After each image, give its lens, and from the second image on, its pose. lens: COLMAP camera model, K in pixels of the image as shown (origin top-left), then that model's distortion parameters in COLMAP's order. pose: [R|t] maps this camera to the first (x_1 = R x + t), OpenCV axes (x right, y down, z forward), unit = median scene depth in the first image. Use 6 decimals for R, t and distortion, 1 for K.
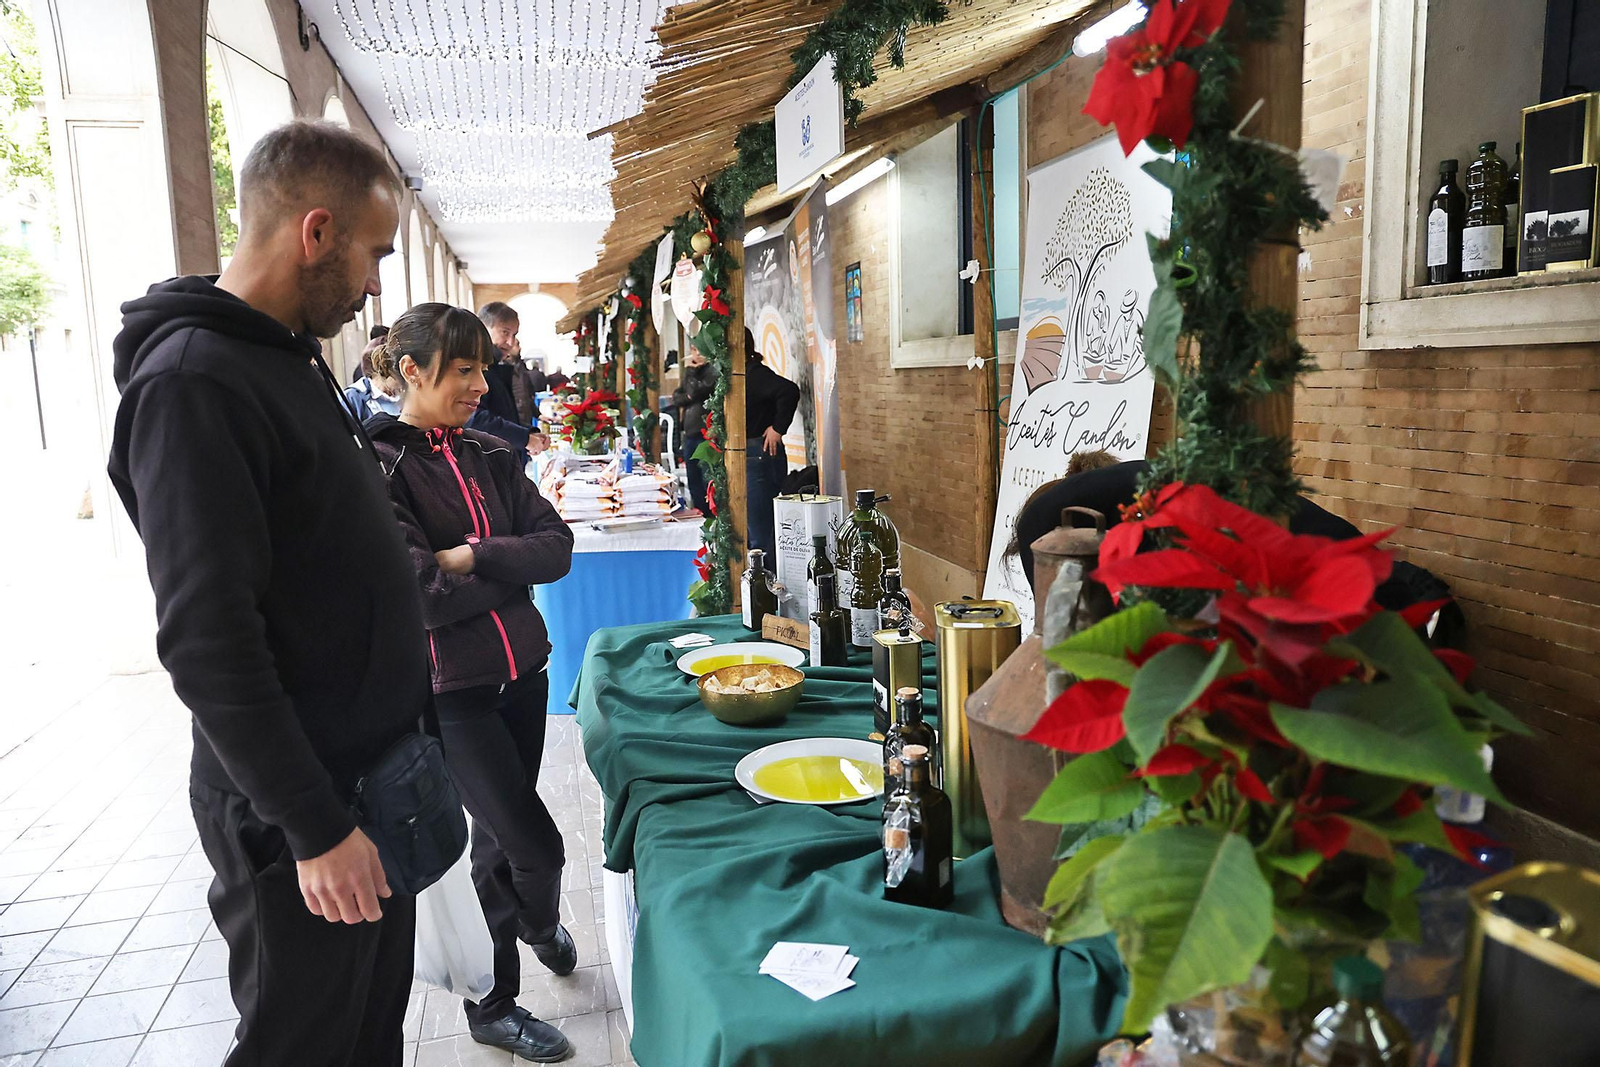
lens RADIAL K [[1088.6, 0, 801.0], [0, 1088.6, 534.7], [0, 0, 1]] dist [-0.033577, 0.001206]
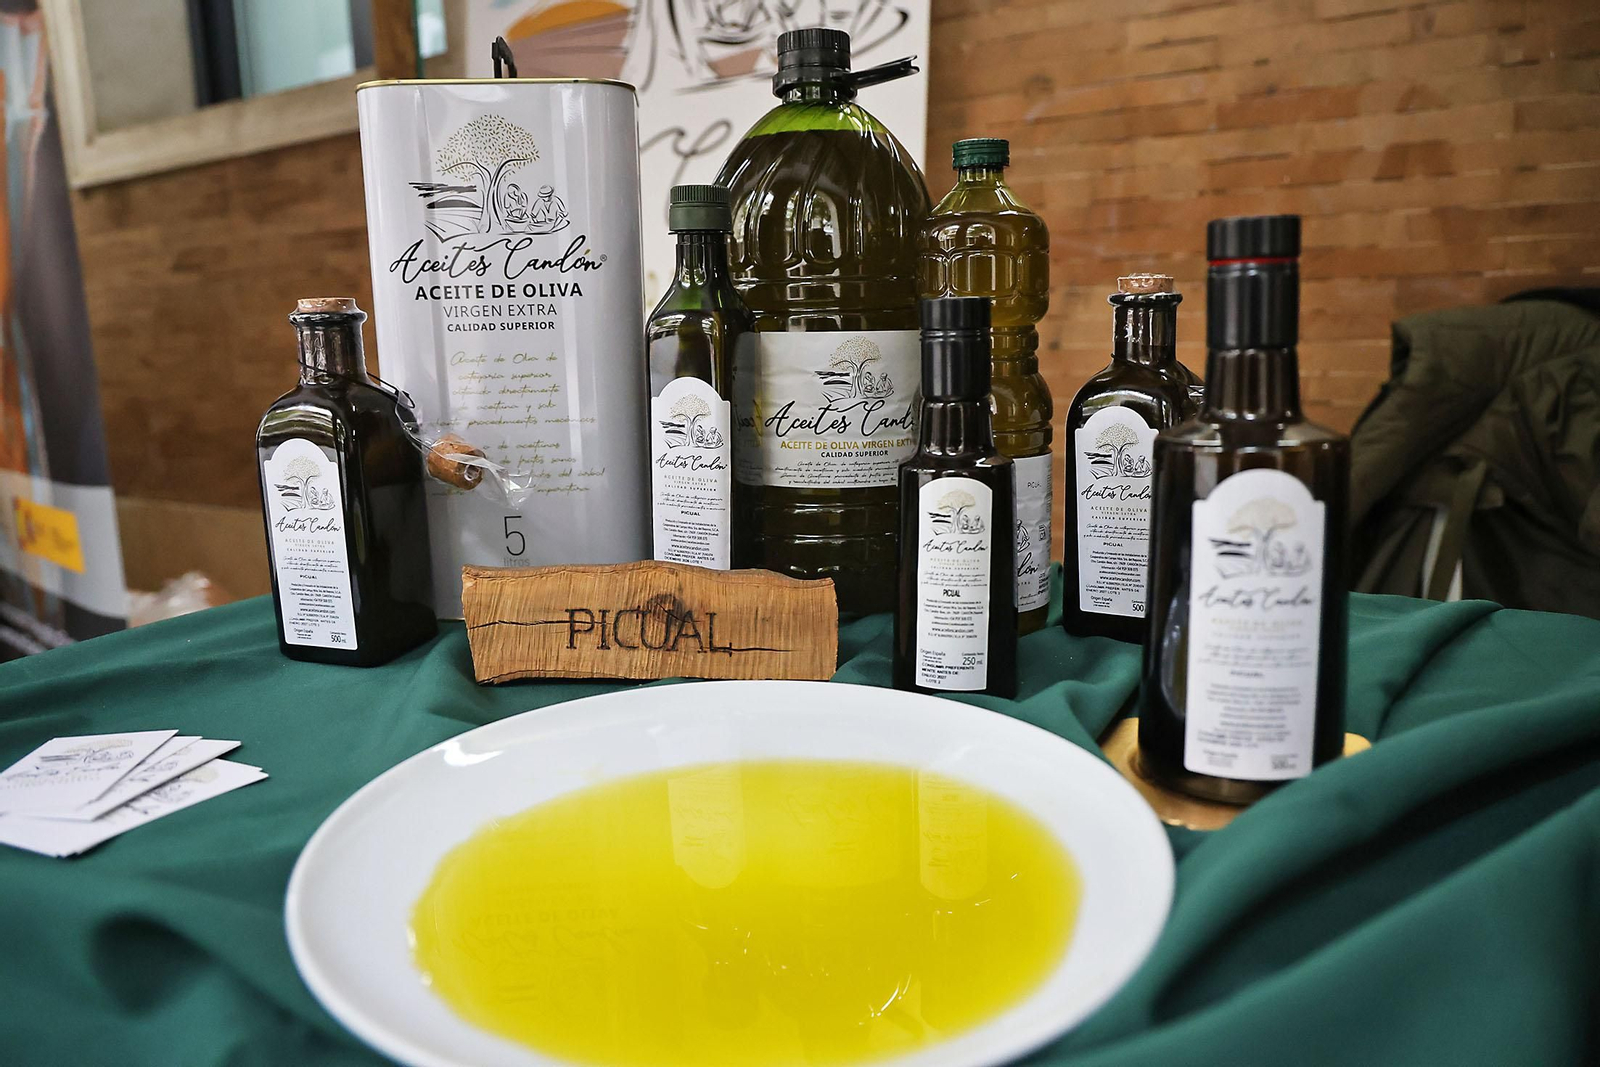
lens RADIAL K [[1088.6, 0, 801.5], [0, 1088.6, 529.3], [0, 0, 1]] dist [-0.033577, 0.001206]
pose [[0.700995, -0.115338, 0.703778, -0.099056], [0.108029, 0.992621, 0.055072, 0.046797], [-0.704937, 0.037423, 0.708282, 0.610424]]
